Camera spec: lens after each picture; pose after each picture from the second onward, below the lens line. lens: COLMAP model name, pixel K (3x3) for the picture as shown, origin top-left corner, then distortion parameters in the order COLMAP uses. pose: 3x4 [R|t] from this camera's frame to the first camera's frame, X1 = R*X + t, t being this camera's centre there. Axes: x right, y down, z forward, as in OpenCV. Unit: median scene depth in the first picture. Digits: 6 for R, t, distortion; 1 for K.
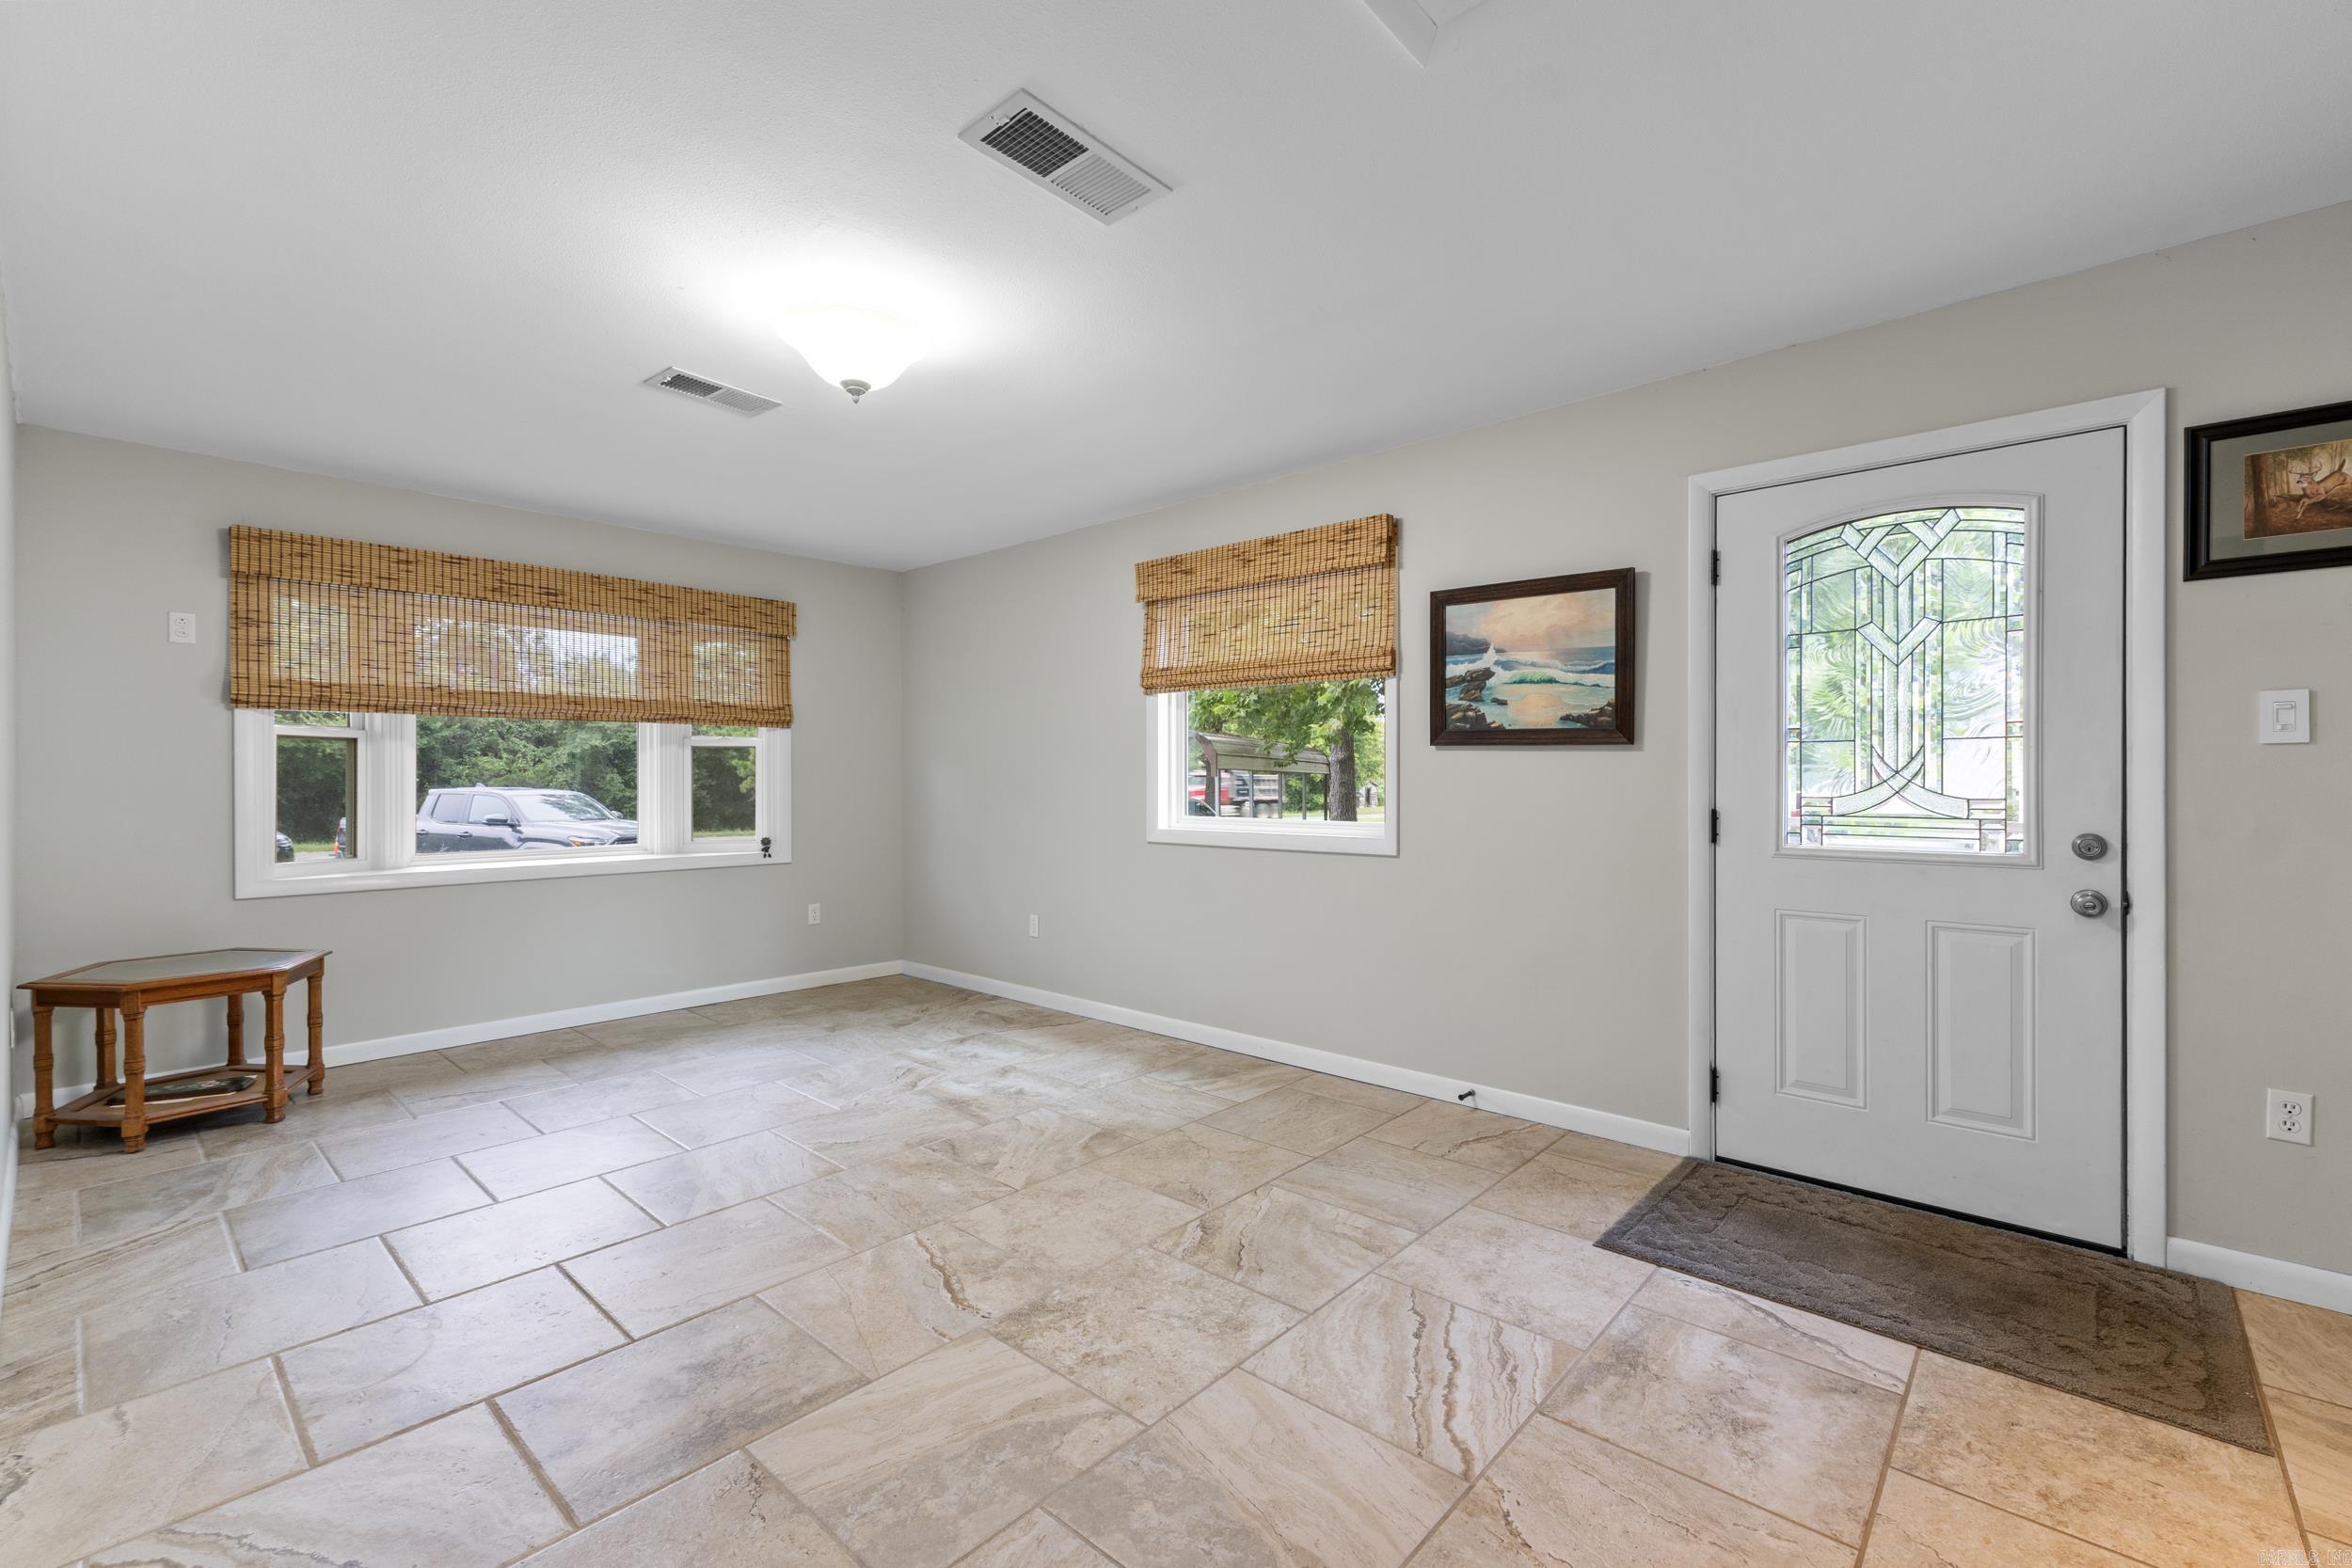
lens RADIAL K [[1002.7, 0, 1177.8], [0, 1002.7, 788.8], [0, 0, 1]] dist [0.007305, -0.000286]
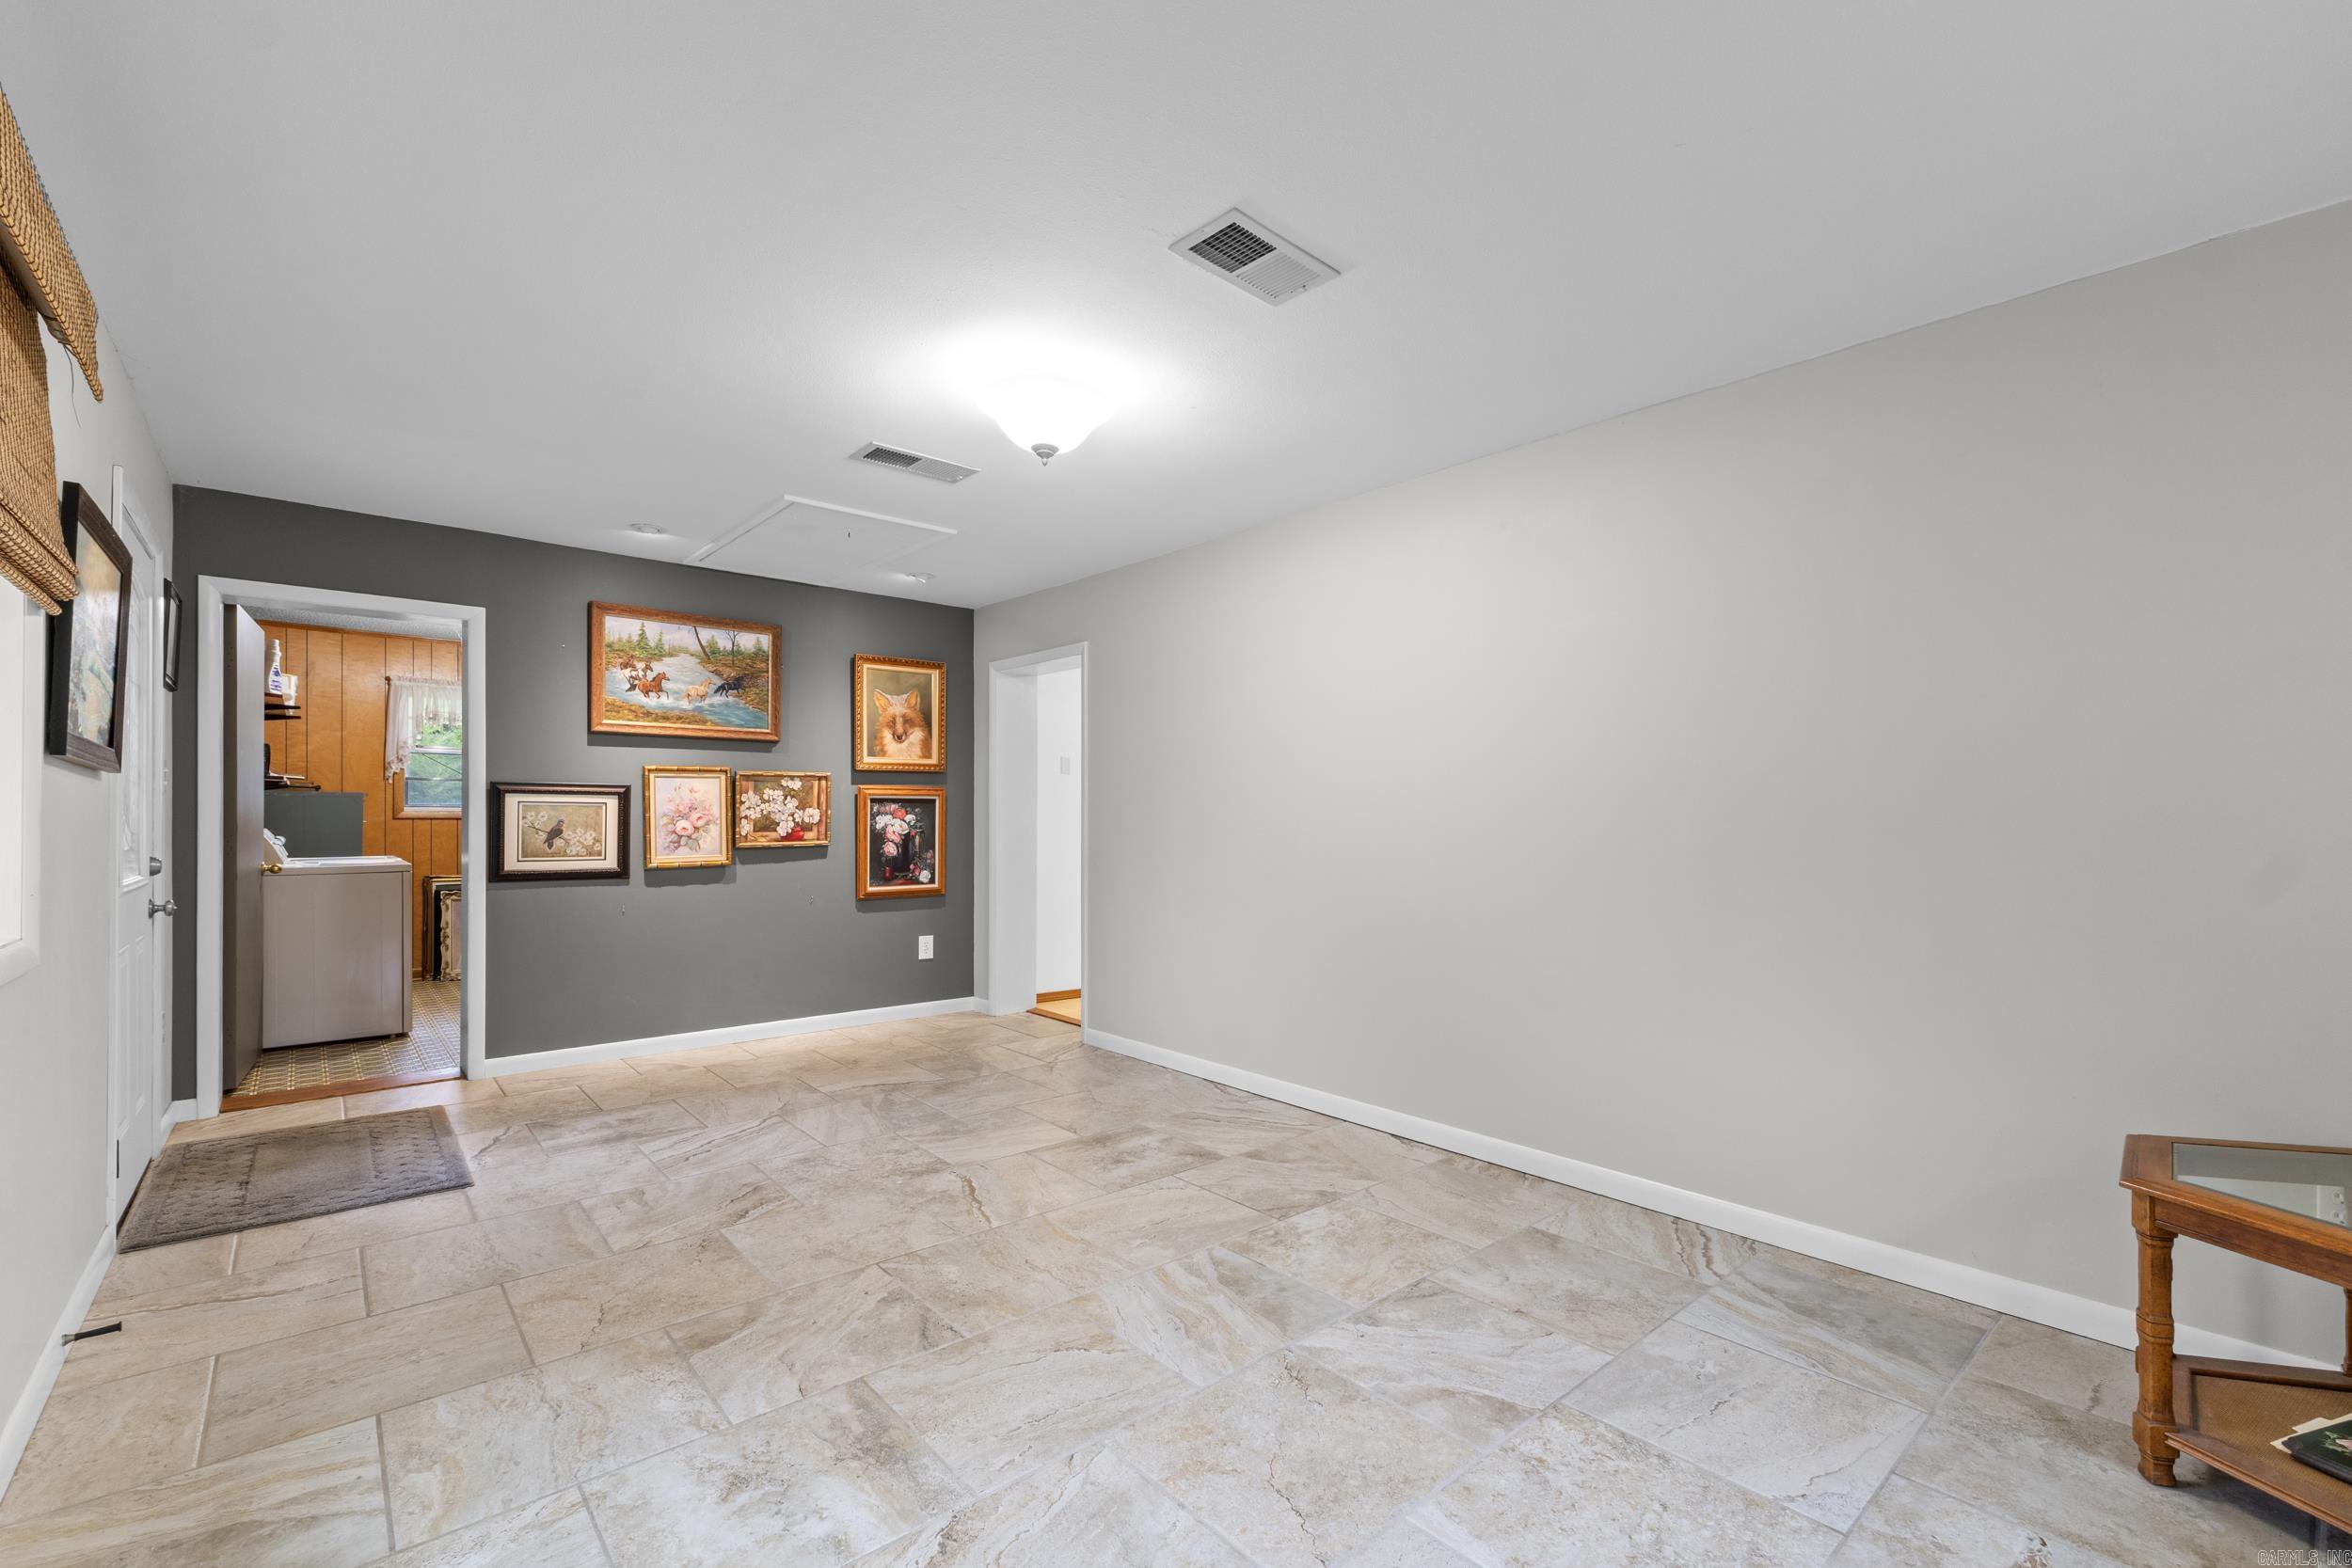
lens RADIAL K [[1002.7, 0, 1175.4], [0, 1002.7, 801.6], [0, 0, 1]] dist [0.007305, -0.000286]
pose [[-0.991530, 0.001088, 0.129872, -0.599315], [-0.000005, 0.999965, -0.008415, -0.017521], [-0.129877, -0.008345, -0.991495, 2.047162]]
